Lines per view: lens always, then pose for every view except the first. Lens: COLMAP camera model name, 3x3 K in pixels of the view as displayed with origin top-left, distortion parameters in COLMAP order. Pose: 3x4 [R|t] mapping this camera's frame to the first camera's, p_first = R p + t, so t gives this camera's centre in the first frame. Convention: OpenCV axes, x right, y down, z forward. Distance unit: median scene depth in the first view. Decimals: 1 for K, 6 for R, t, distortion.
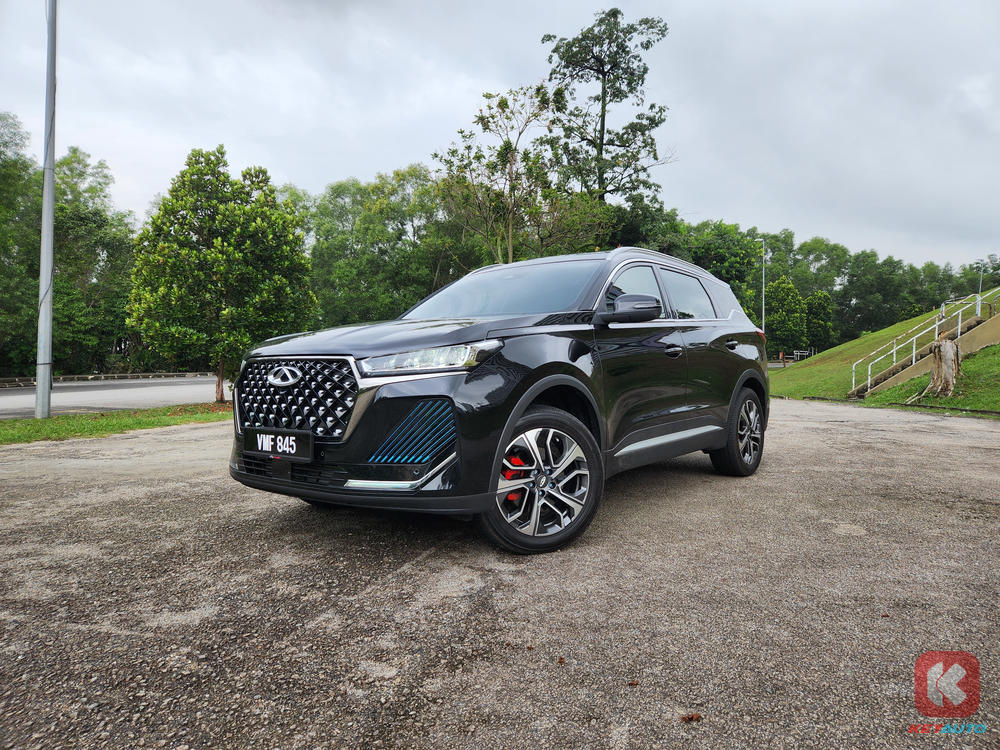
lens RADIAL K [[681.0, 0, 499.8], [0, 681.0, 396.9], [0, 0, 1]] dist [0.043940, -0.041093]
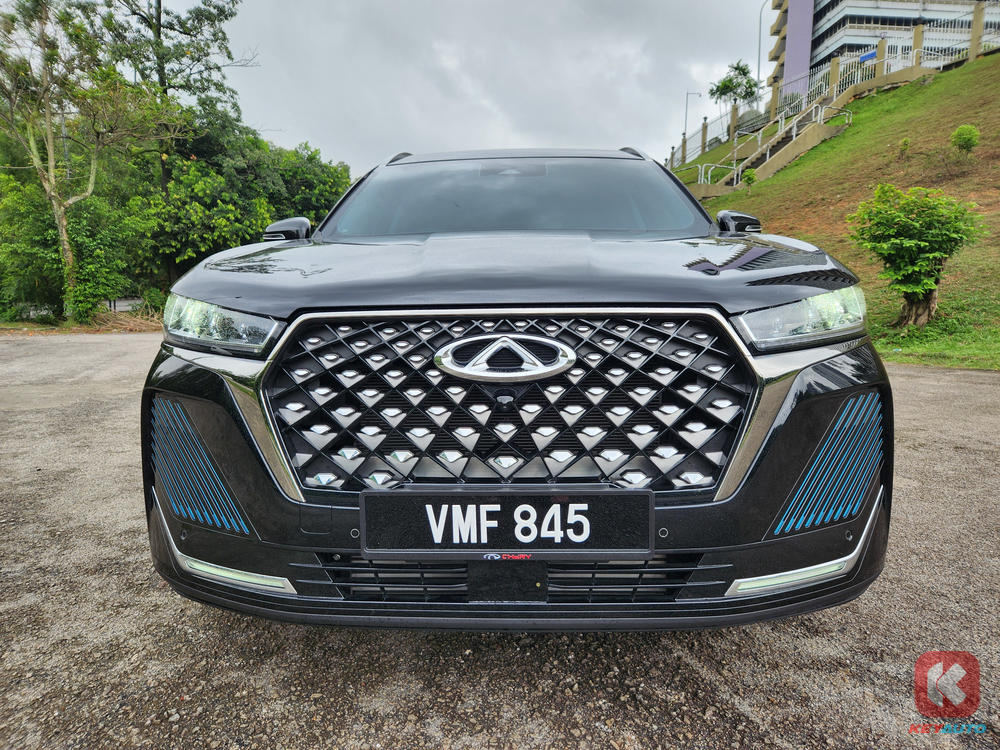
lens RADIAL K [[681.0, 0, 499.8], [0, 681.0, 396.9], [0, 0, 1]] dist [0.043940, -0.041093]
pose [[0.793923, -0.088069, 0.601606, -0.070459], [0.028985, 0.993811, 0.107233, -0.006292], [-0.607327, -0.067698, 0.791563, 0.084750]]
